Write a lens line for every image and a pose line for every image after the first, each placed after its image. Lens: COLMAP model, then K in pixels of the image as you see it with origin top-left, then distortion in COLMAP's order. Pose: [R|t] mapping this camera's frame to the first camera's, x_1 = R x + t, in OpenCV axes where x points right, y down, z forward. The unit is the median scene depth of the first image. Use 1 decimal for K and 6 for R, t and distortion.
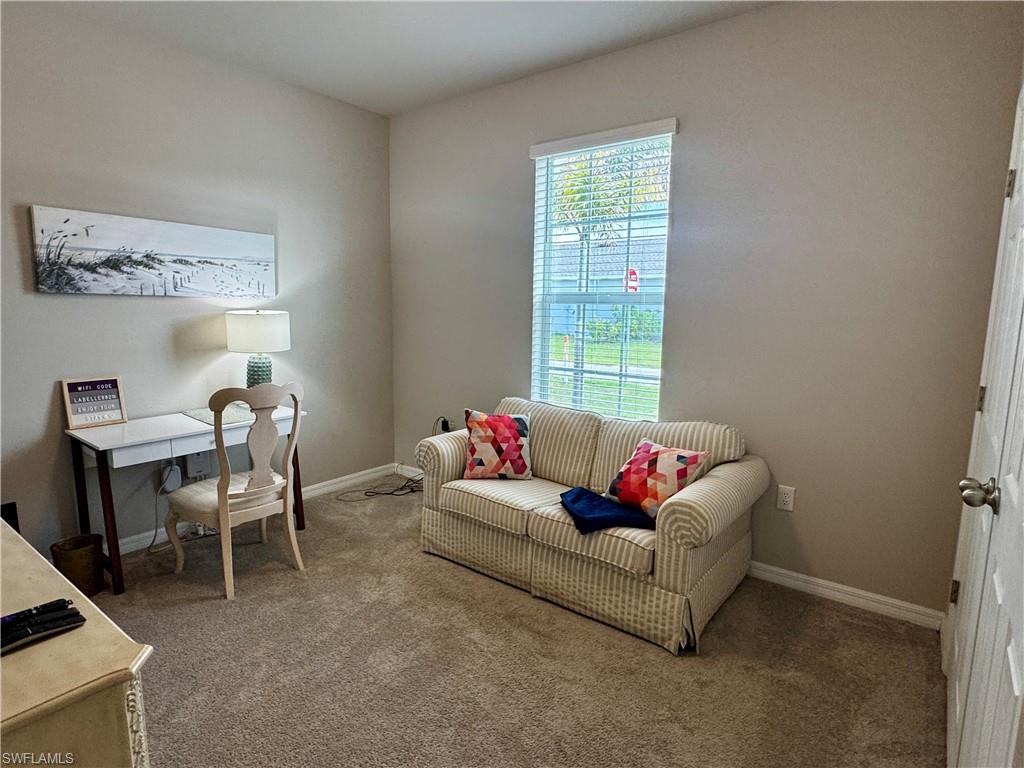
lens RADIAL K [[558.6, 0, 506.3], [0, 558.6, 383.4], [0, 0, 1]] dist [-0.004666, 0.000571]
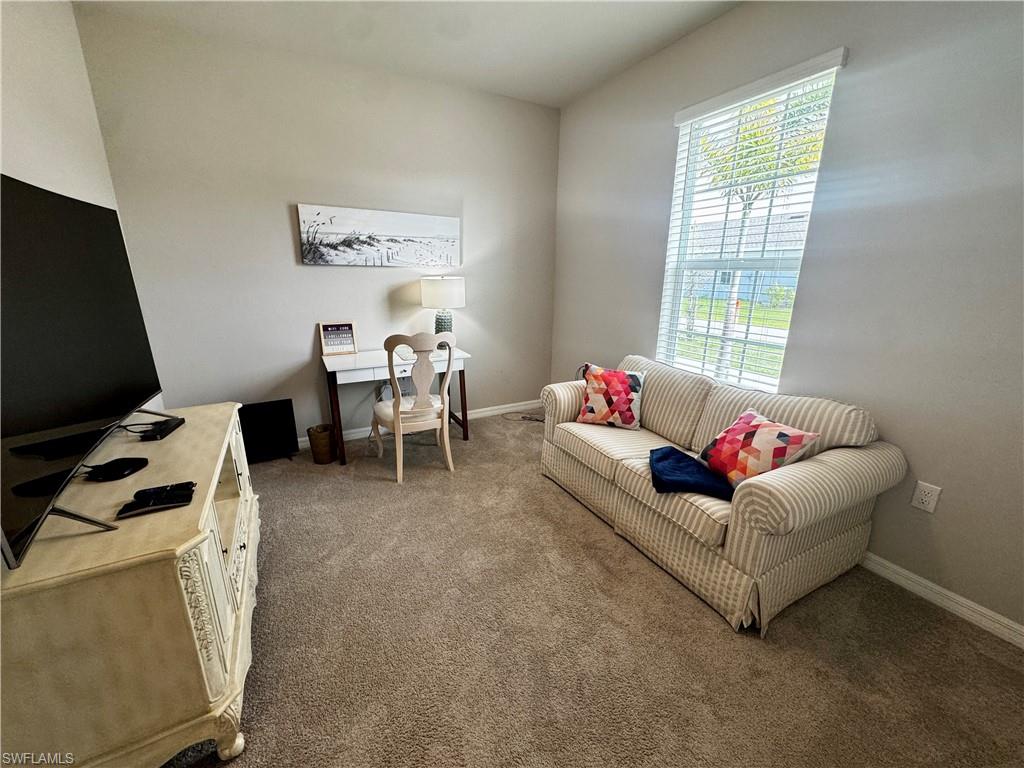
lens RADIAL K [[409.4, 0, 509.3], [0, 409.4, 384.3], [0, 0, 1]] dist [-0.002872, -0.000120]
pose [[0.912498, 0.103868, -0.395676, 0.137946], [-0.054477, 0.989468, 0.134110, -0.018011], [0.405438, -0.100820, 0.908546, 0.170245]]
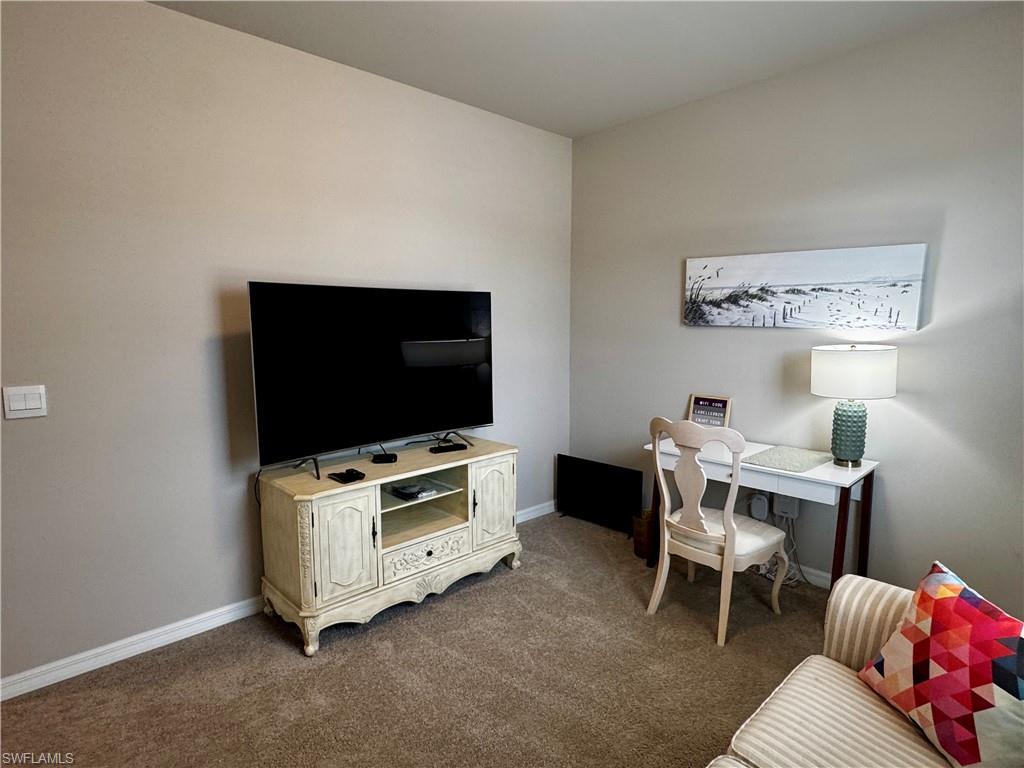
lens RADIAL K [[558.6, 0, 506.3], [0, 558.6, 383.4], [0, 0, 1]] dist [-0.004666, 0.000571]
pose [[-0.162157, 0.106035, -0.981051, 0.498852], [-0.138369, 0.981943, 0.129003, -0.131131], [0.977015, 0.156666, -0.144557, 0.752613]]
